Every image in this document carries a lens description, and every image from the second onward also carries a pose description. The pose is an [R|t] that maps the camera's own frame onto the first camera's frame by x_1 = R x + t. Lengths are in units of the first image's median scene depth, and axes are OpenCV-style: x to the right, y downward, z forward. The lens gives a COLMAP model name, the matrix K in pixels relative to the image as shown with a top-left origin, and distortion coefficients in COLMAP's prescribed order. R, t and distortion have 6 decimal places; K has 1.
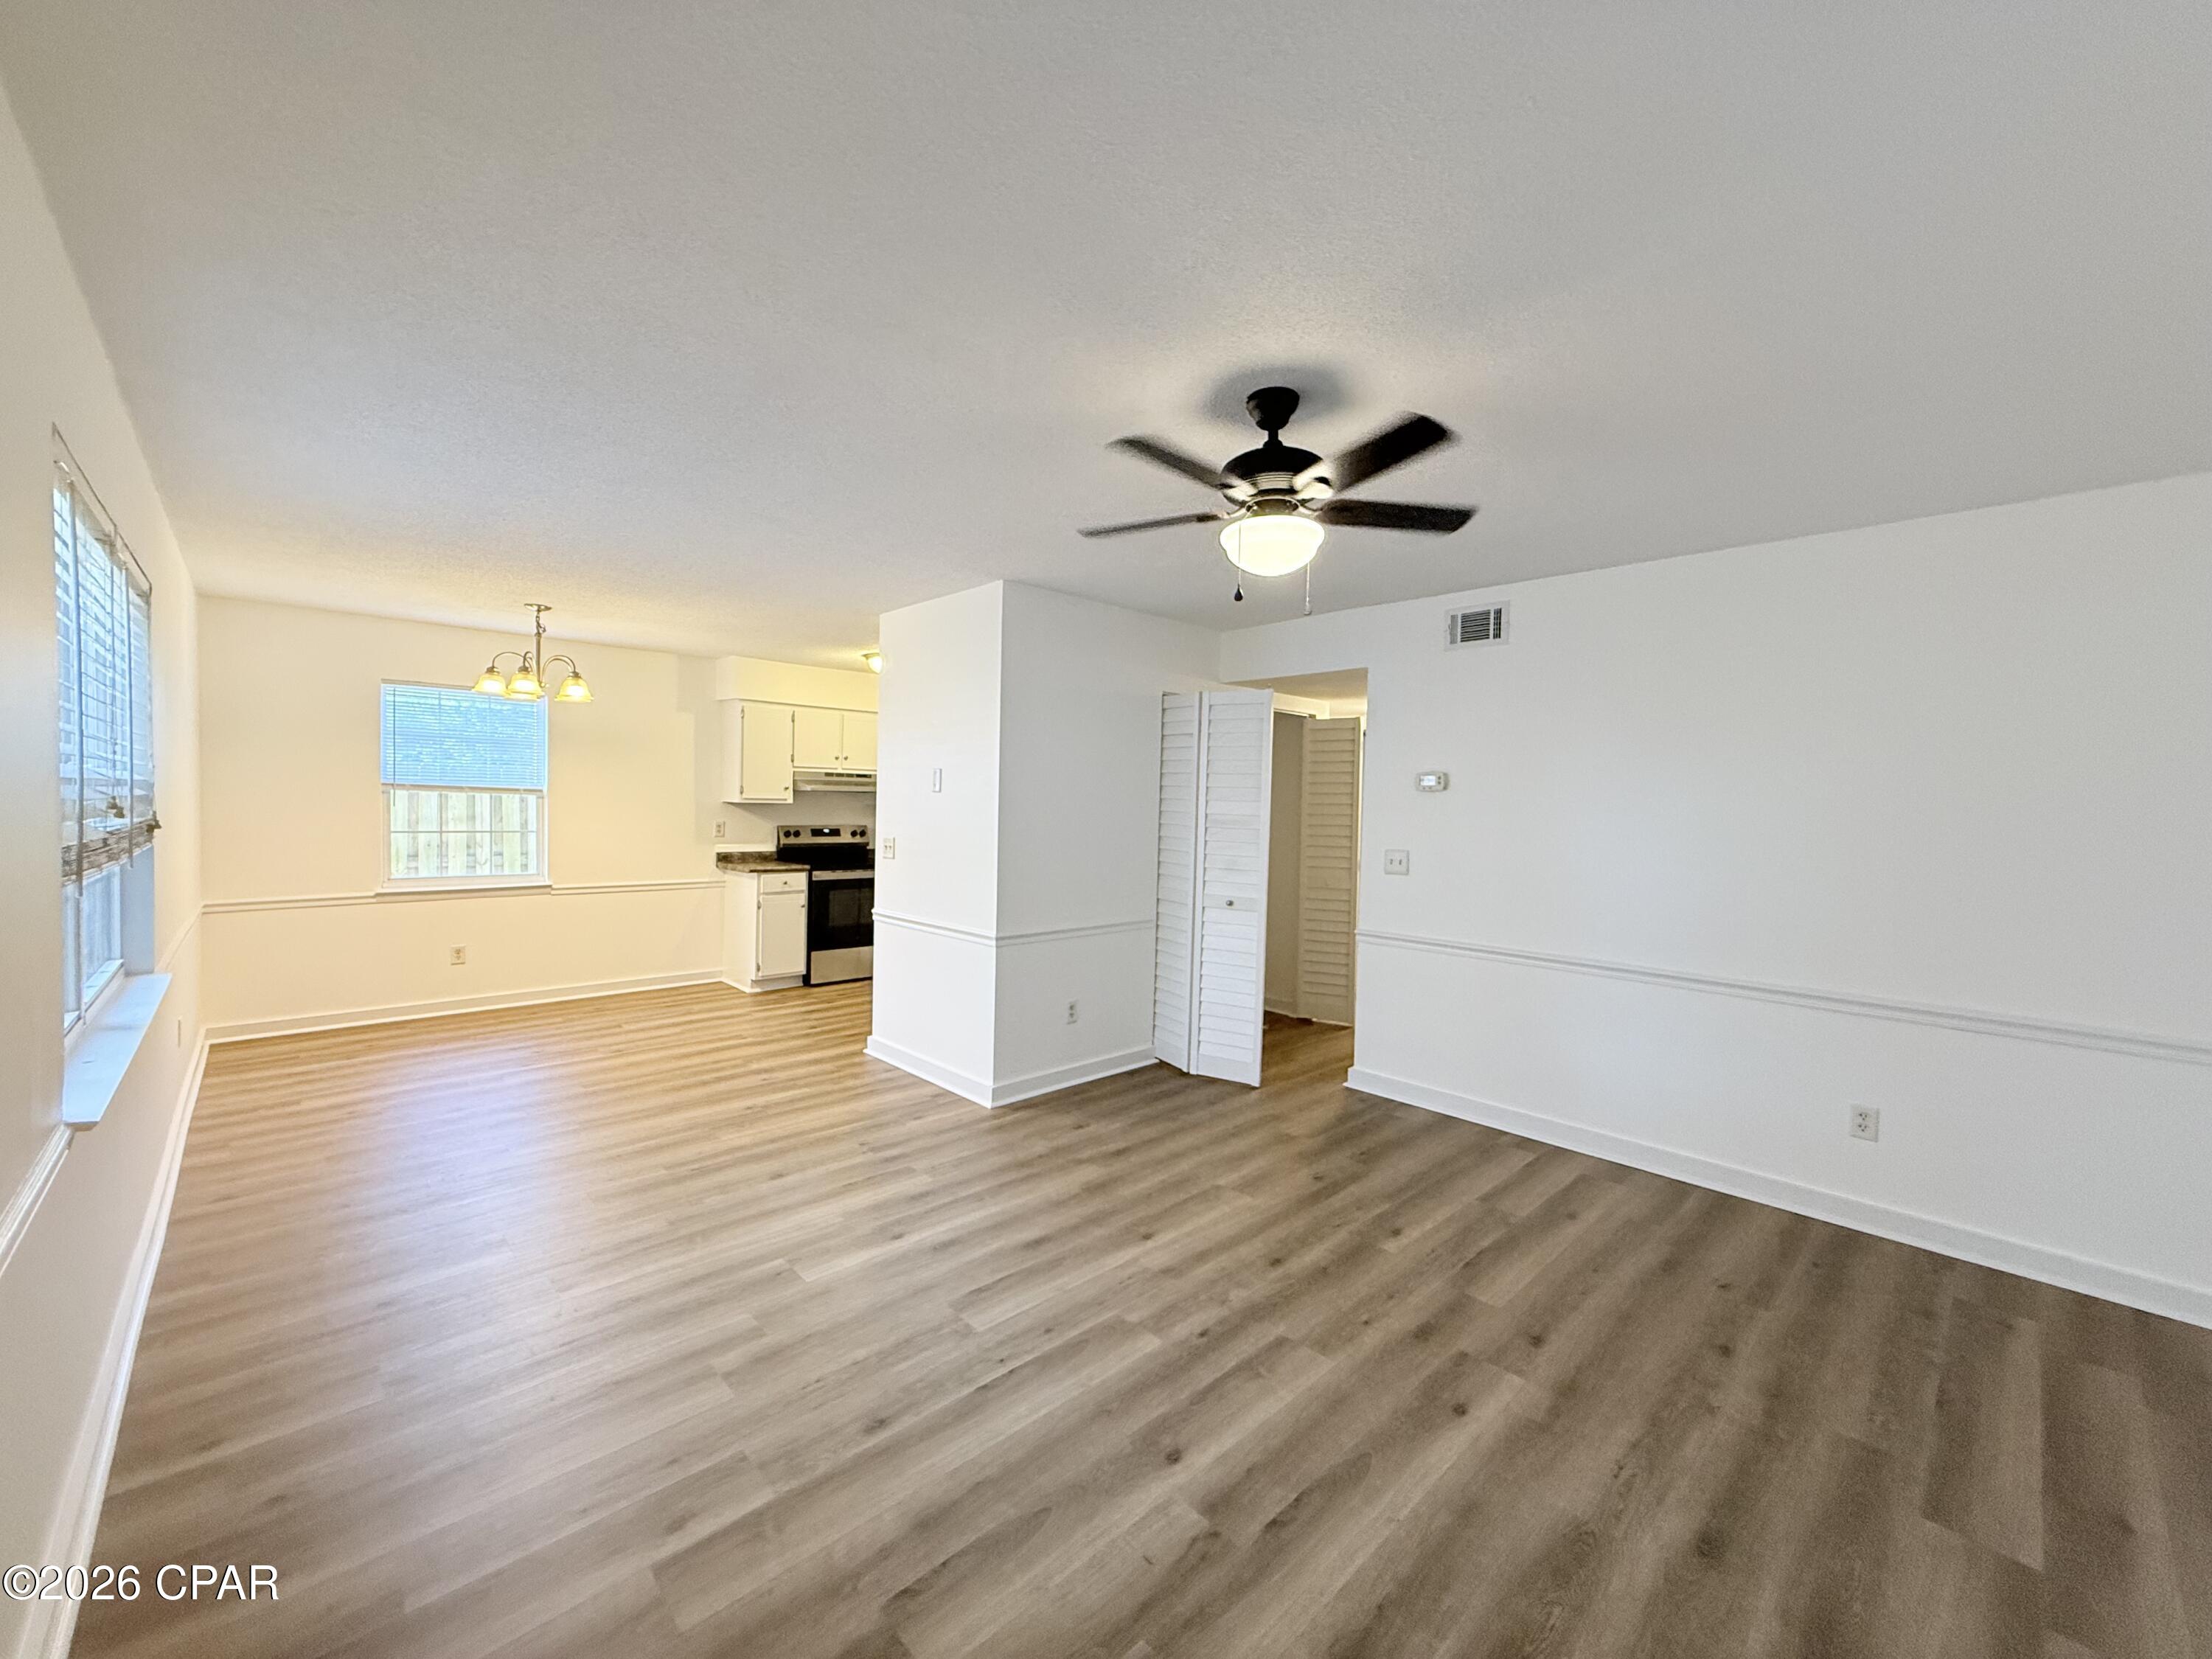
lens RADIAL K [[877.2, 0, 1101.6], [0, 877.2, 832.4], [0, 0, 1]] dist [-0.000935, 0.000032]
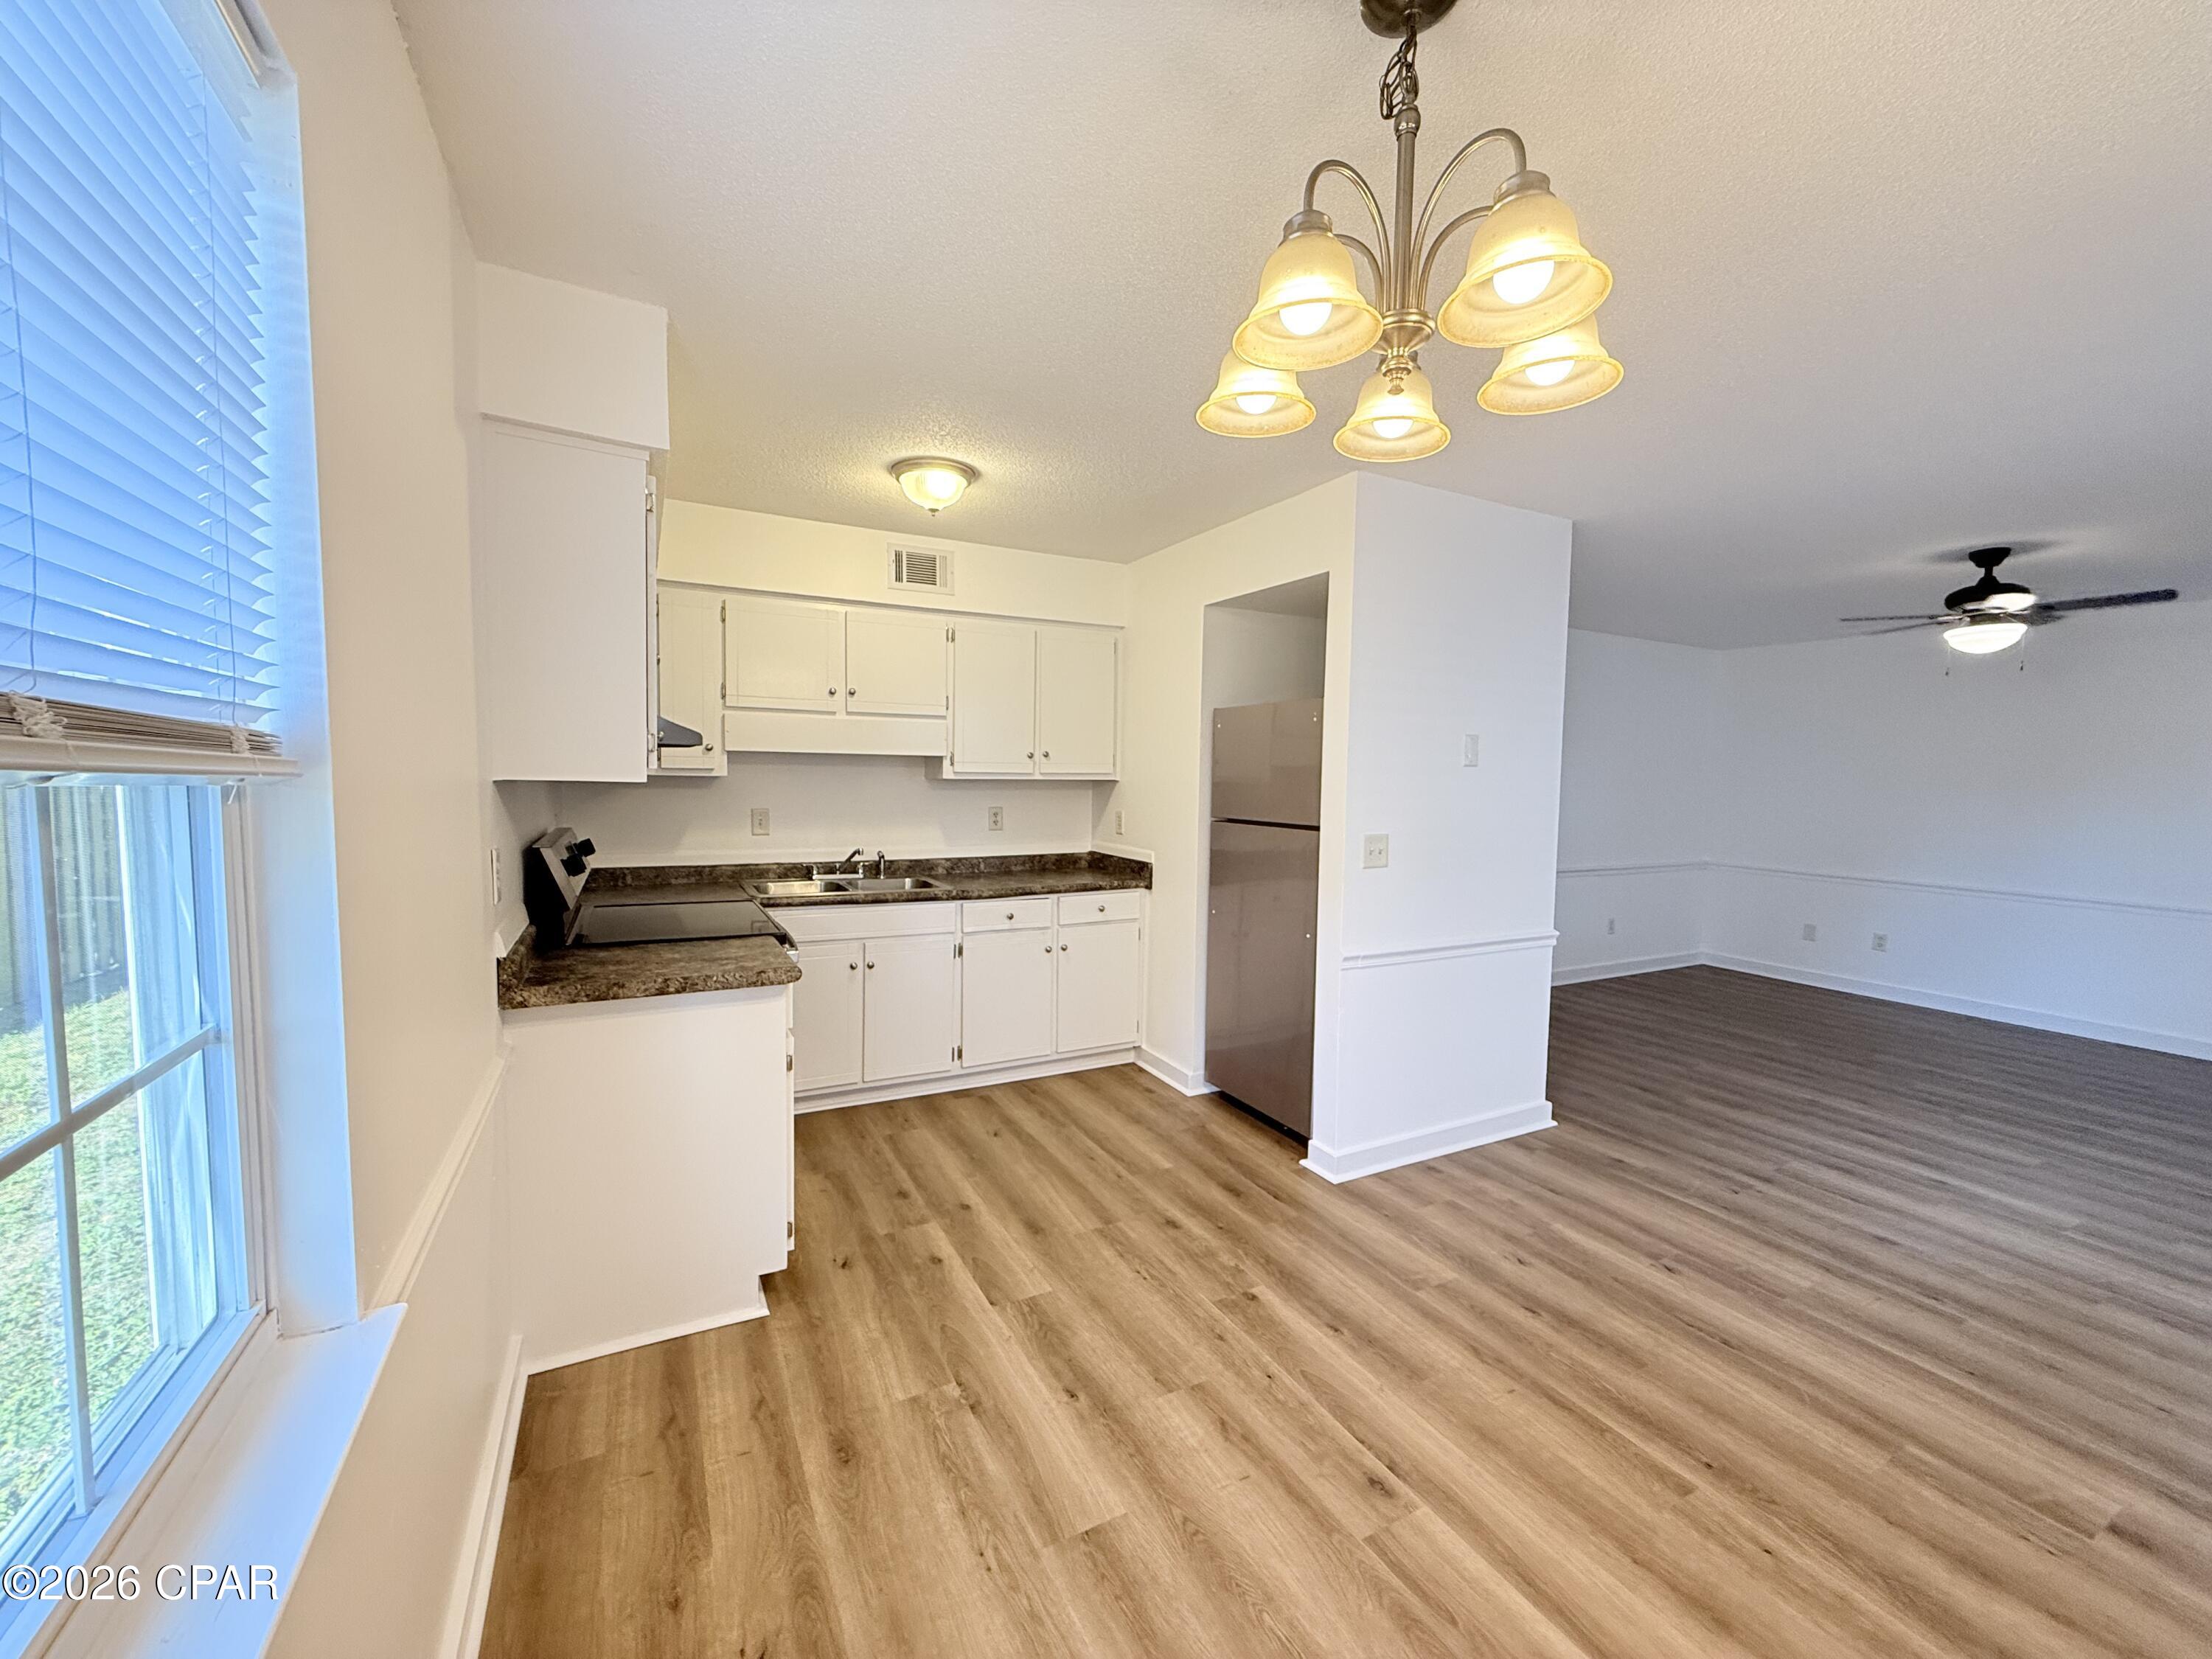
lens RADIAL K [[877.2, 0, 1101.6], [0, 877.2, 832.4], [0, 0, 1]] dist [-0.000935, 0.000032]
pose [[0.270239, -0.081855, 0.959307, -1.120572], [0.019507, 0.996640, 0.079546, -0.063157], [-0.962596, -0.002783, 0.270928, 1.249040]]
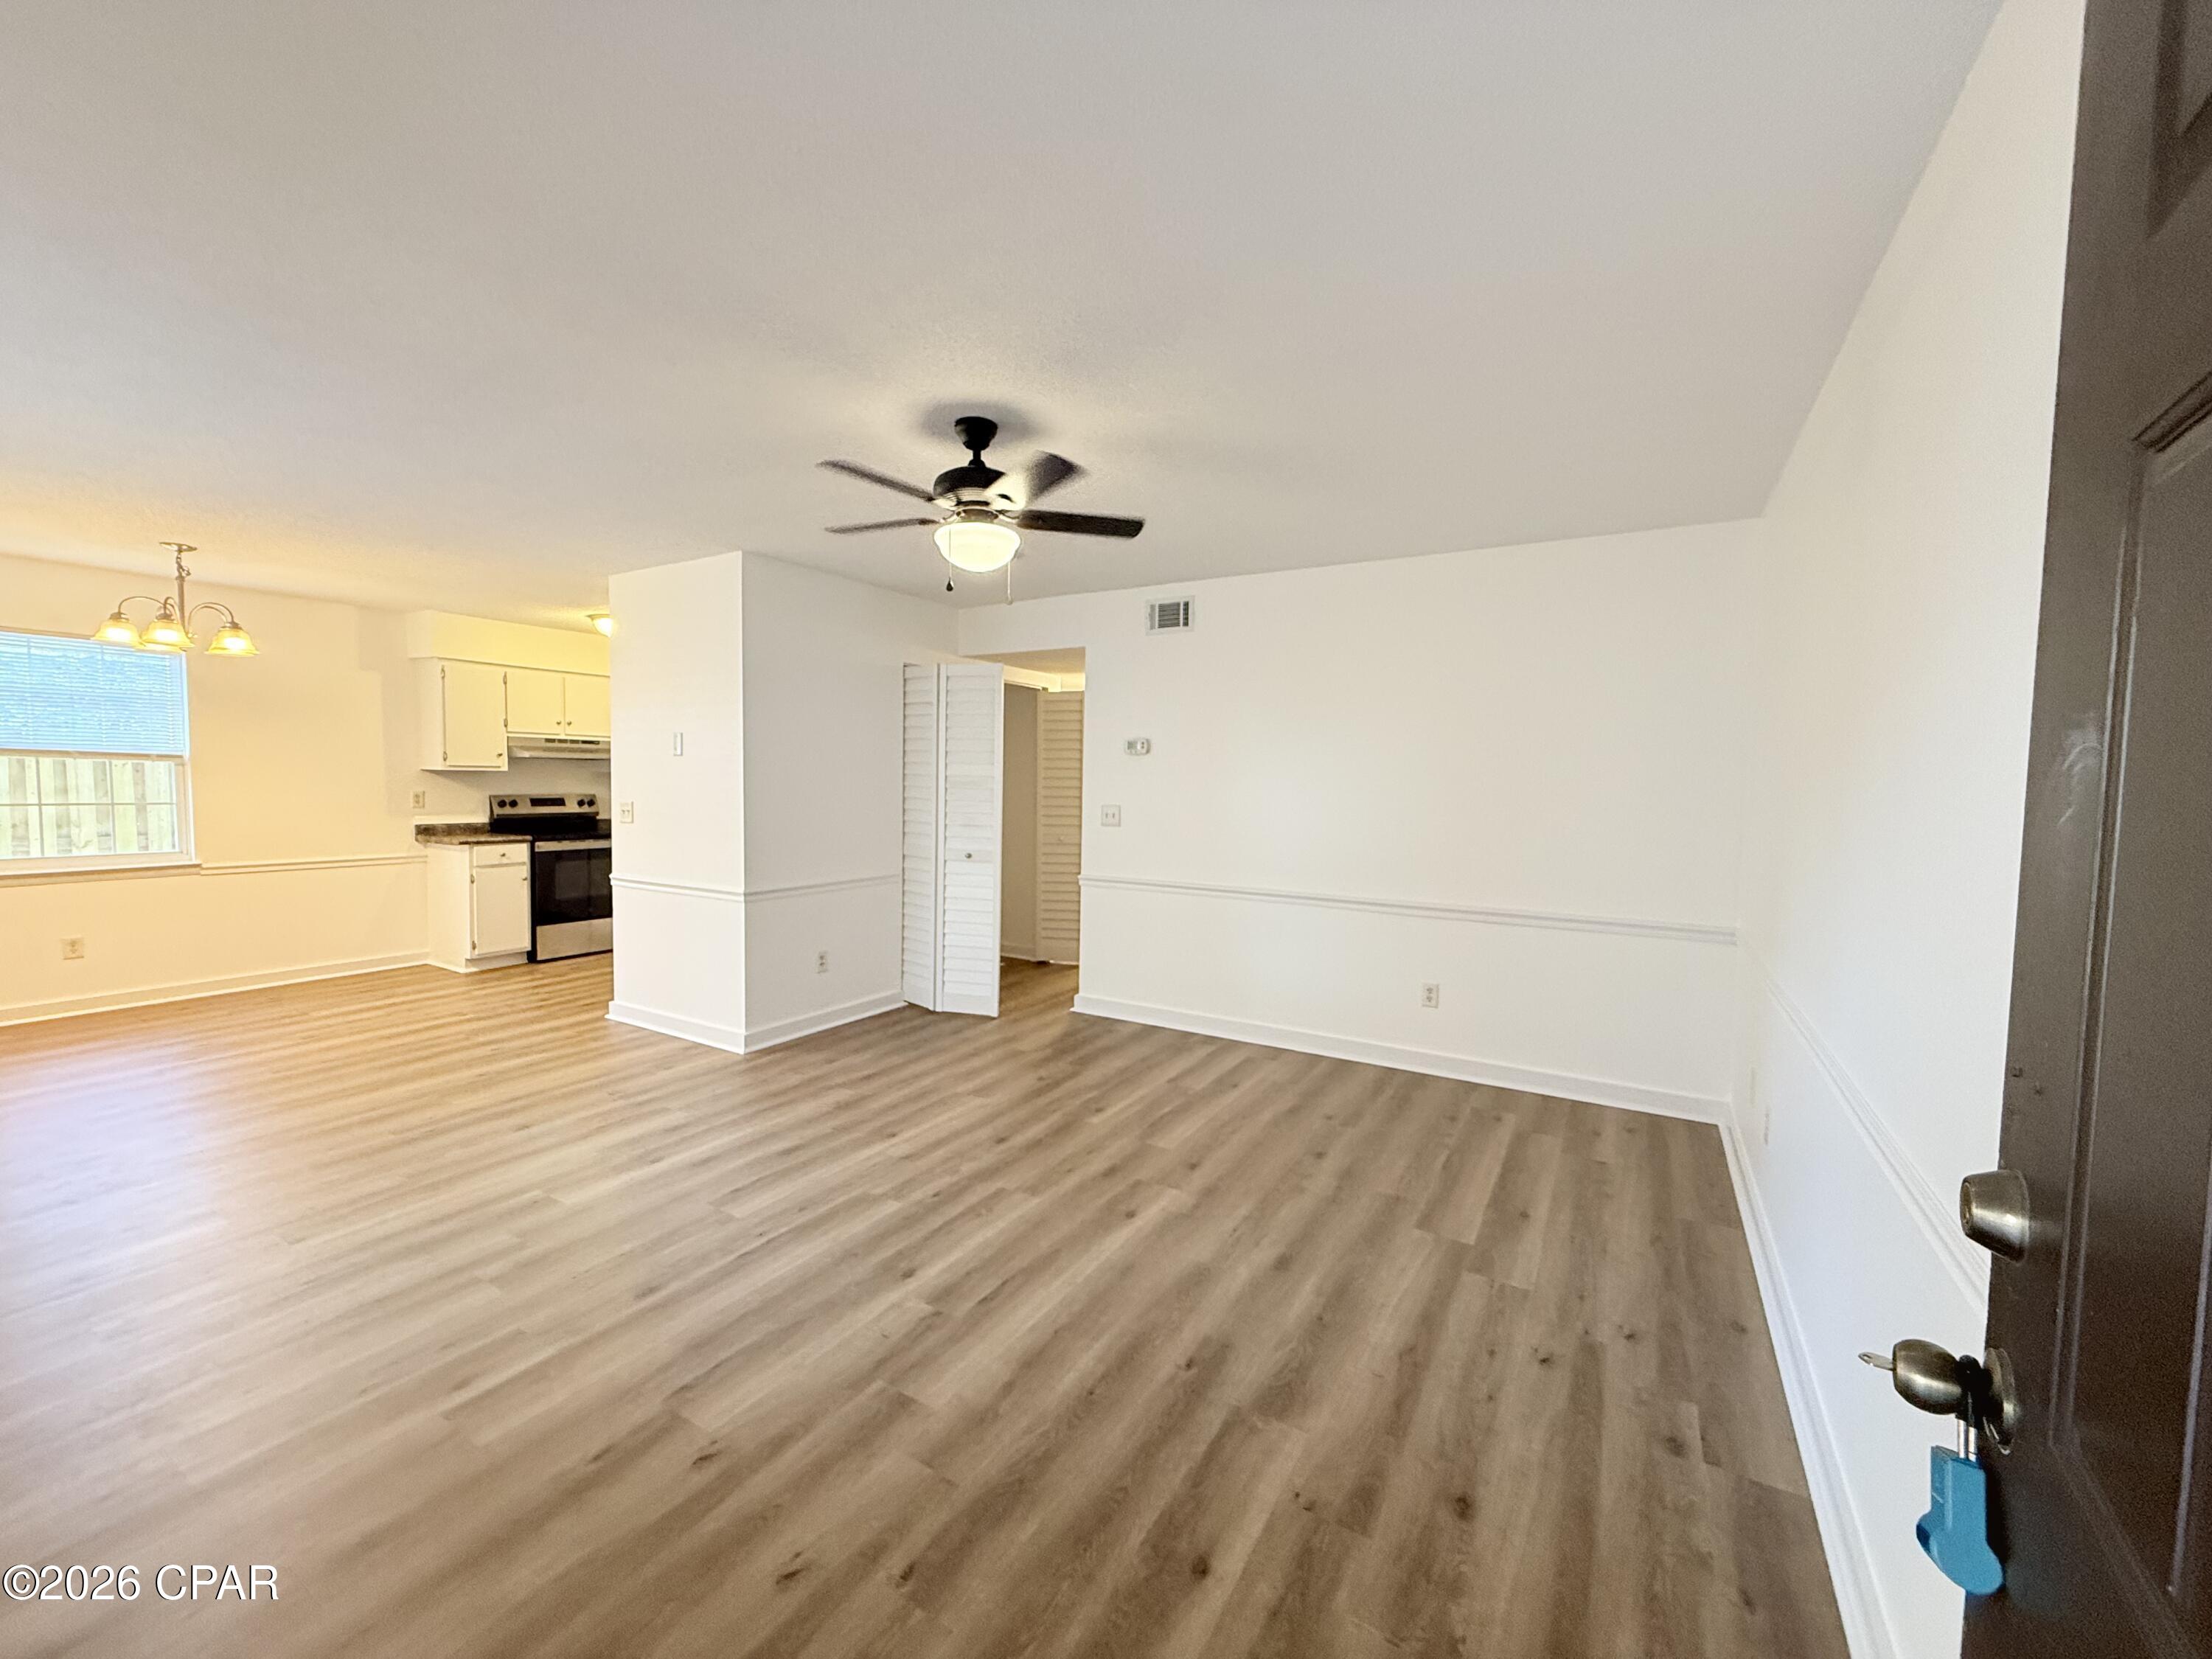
lens RADIAL K [[877.2, 0, 1101.6], [0, 877.2, 832.4], [0, 0, 1]] dist [-0.000935, 0.000032]
pose [[0.963274, -0.023299, 0.267508, 0.013525], [0.015015, 0.999343, 0.032971, 0.019431], [-0.268101, -0.027744, 0.962991, -0.133389]]
